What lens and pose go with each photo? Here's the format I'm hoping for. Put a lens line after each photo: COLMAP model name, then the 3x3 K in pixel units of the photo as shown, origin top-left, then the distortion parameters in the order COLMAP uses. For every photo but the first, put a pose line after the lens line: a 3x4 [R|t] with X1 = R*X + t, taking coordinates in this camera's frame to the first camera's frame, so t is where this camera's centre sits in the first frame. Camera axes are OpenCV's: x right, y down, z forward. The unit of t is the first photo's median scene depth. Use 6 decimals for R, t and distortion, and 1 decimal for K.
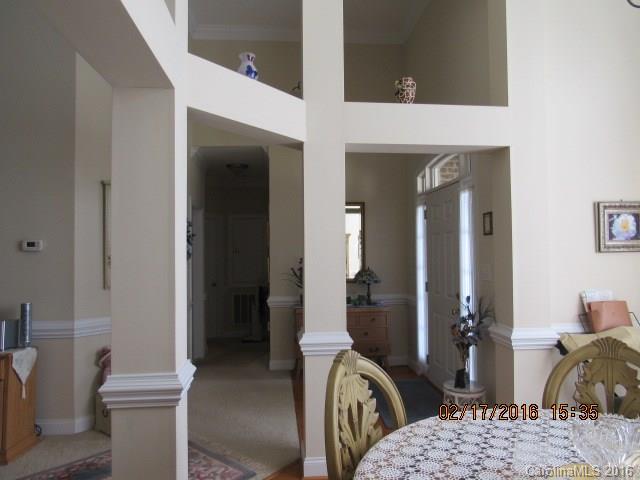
lens RADIAL K [[456.2, 0, 319.7], [0, 456.2, 242.3], [0, 0, 1]] dist [-0.023839, 0.005163]
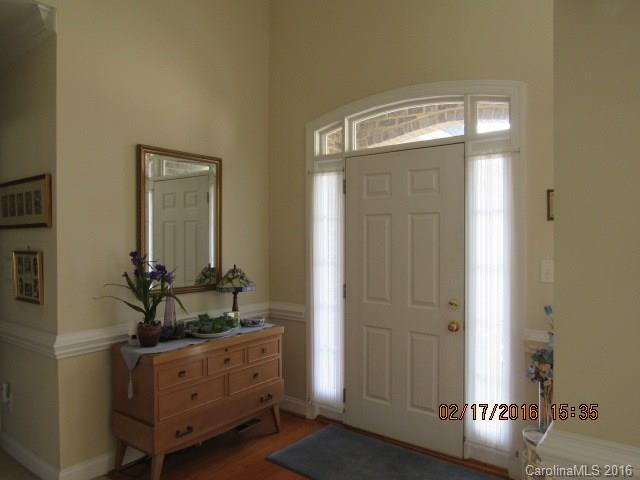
lens RADIAL K [[456.2, 0, 320.0], [0, 456.2, 240.0], [0, 0, 1]] dist [-0.023839, 0.005163]
pose [[0.662519, 0.005972, 0.749021, -0.311862], [-0.018219, 0.999801, 0.008144, 0.014846], [-0.748823, -0.019042, 0.662496, 0.567971]]
